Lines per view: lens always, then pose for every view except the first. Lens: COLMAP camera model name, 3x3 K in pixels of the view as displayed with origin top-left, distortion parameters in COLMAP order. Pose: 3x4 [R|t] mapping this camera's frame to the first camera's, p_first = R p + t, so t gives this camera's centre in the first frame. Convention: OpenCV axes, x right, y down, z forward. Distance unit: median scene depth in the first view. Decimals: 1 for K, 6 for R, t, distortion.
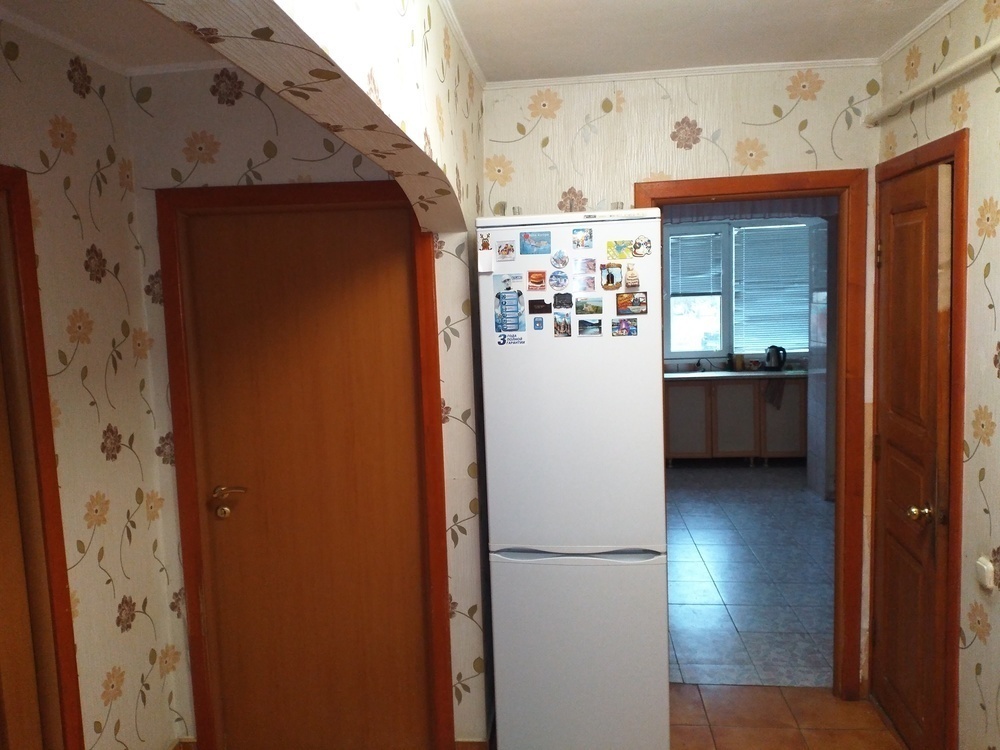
lens RADIAL K [[759.6, 0, 500.0], [0, 759.6, 375.0], [0, 0, 1]] dist [0.074580, 0.000318]
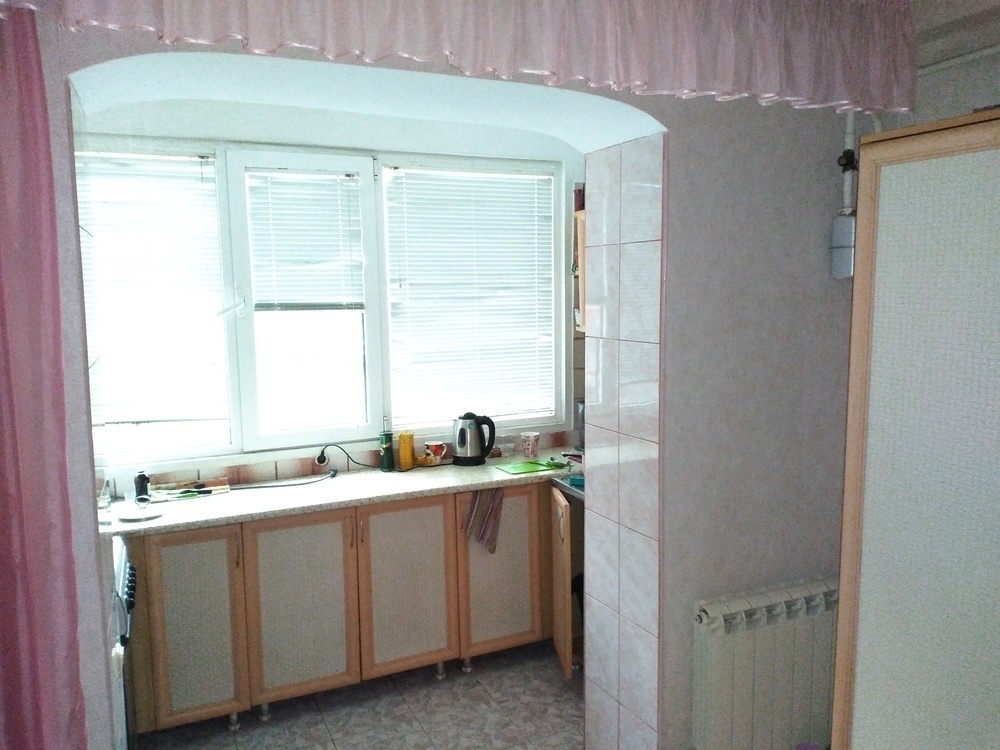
lens RADIAL K [[759.6, 0, 500.0], [0, 759.6, 375.0], [0, 0, 1]] dist [0.074580, 0.000318]
pose [[0.864957, -0.027721, 0.501080, 0.127328], [0.032823, 0.999460, -0.001365, -0.061449], [-0.500772, 0.017628, 0.865400, 0.562380]]
